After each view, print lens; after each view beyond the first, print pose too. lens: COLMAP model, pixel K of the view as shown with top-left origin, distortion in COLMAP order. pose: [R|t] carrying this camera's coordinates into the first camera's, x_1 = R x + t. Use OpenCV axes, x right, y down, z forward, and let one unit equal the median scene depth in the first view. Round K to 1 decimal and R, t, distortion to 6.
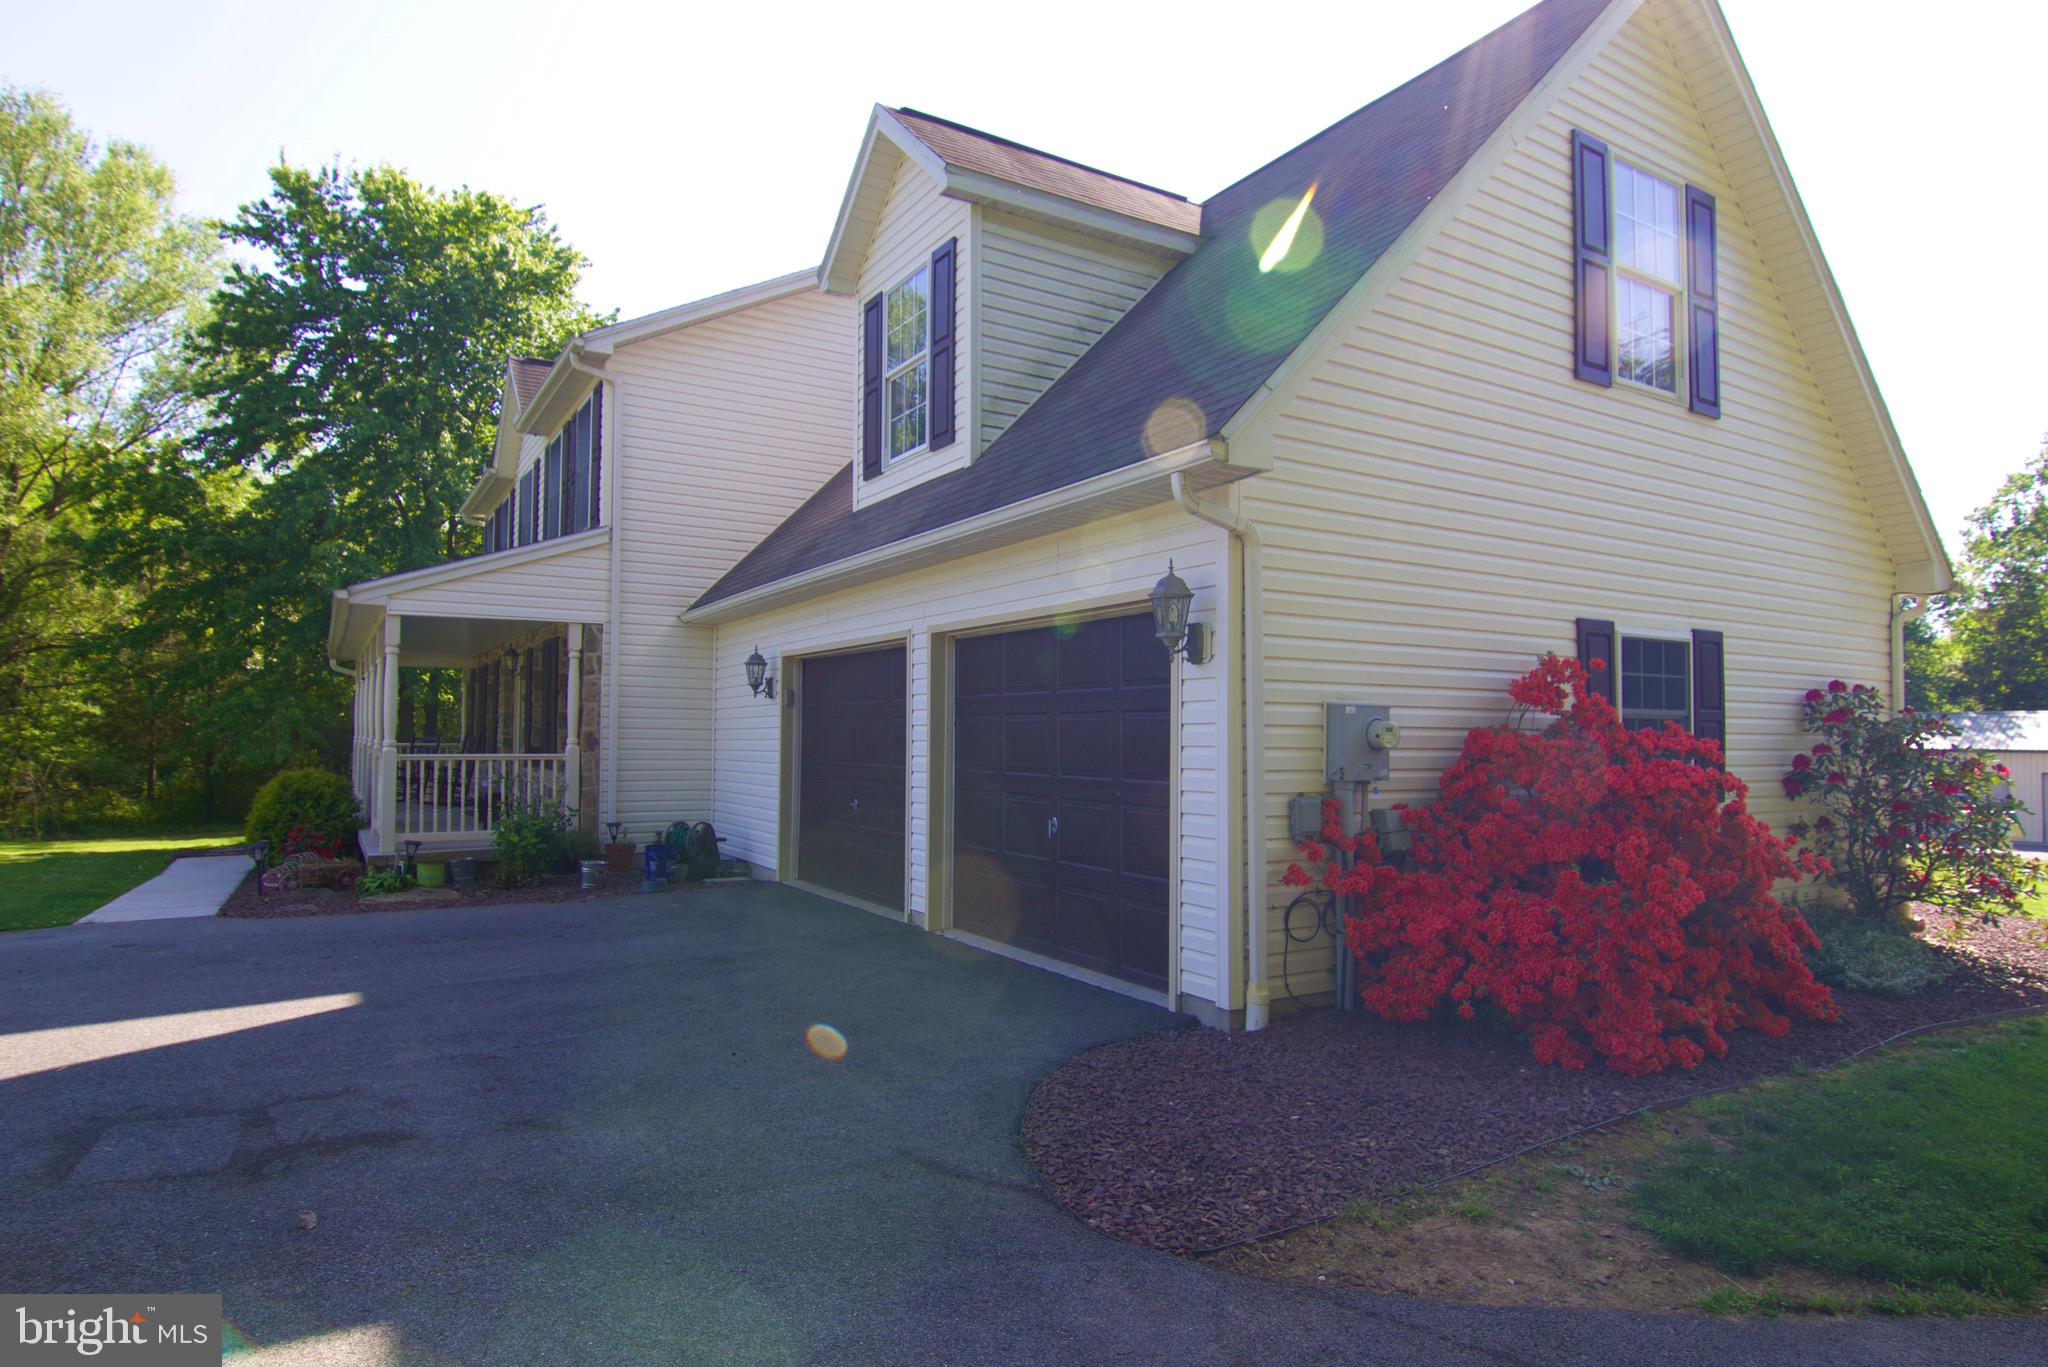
lens RADIAL K [[1150.3, 0, 1015.9], [0, 1150.3, 692.7], [0, 0, 1]] dist [-0.006529, -0.007009]
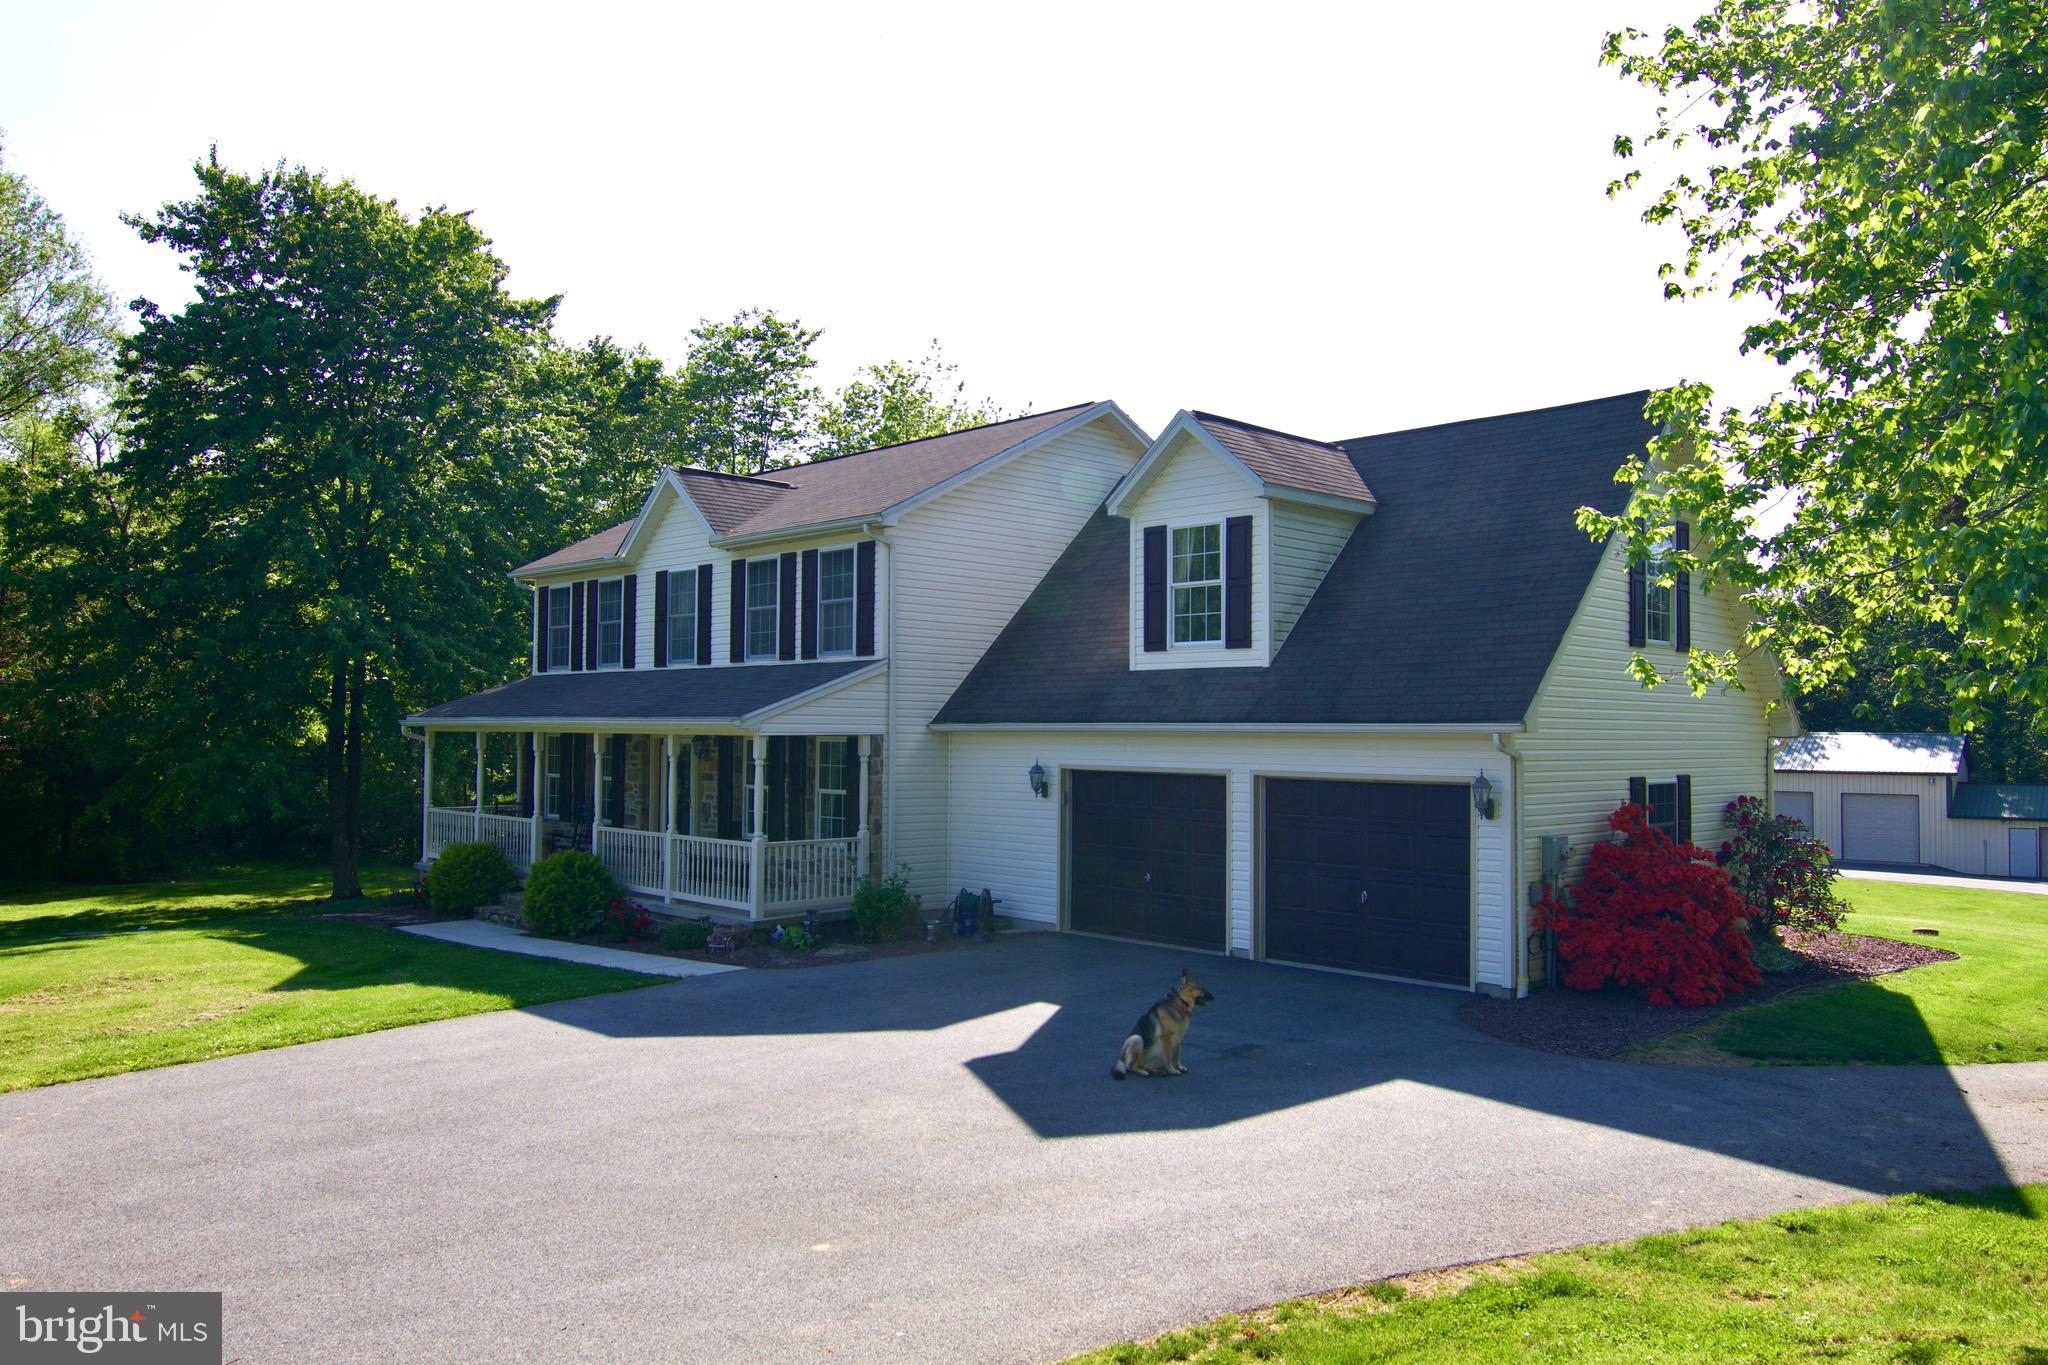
lens RADIAL K [[1454.2, 0, 1030.3], [0, 1454.2, 681.6], [0, 0, 1]] dist [0.002217, 0.002114]
pose [[0.974646, 0.008793, 0.223578, -0.568781], [-0.009441, 0.999954, 0.001832, -0.124603], [-0.223552, -0.003896, 0.974684, -0.619645]]
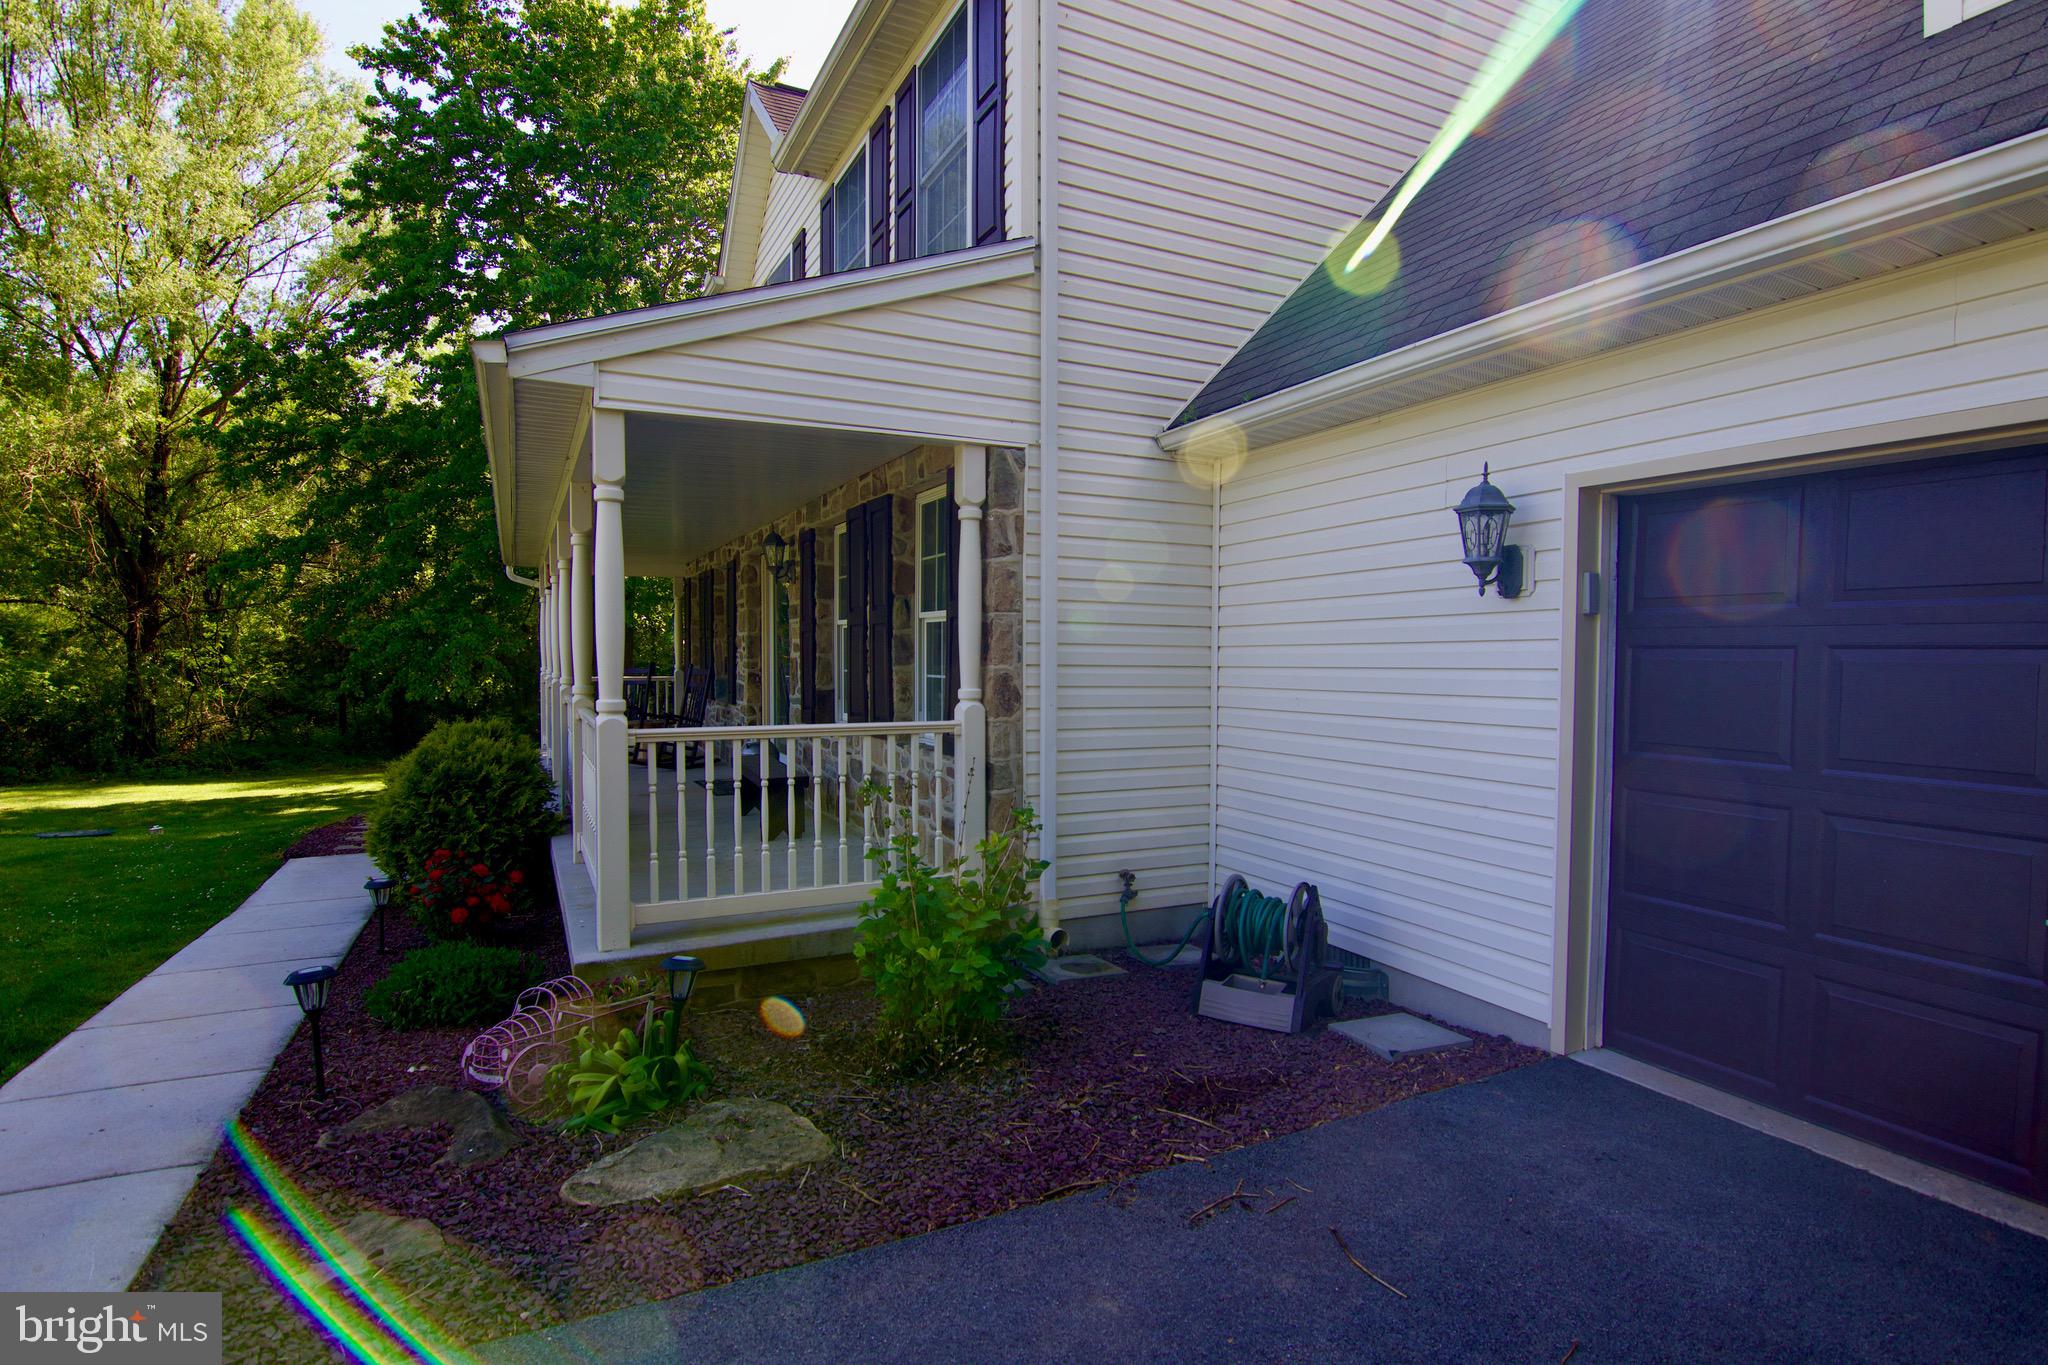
lens RADIAL K [[1038.3, 0, 1019.6], [0, 1038.3, 694.9], [0, 0, 1]] dist [-0.001794, -0.008776]
pose [[0.995603, 0.001522, -0.093658, -0.324680], [0.005431, 0.997248, 0.073936, 0.010552], [0.093513, -0.074120, 0.992855, 0.570933]]
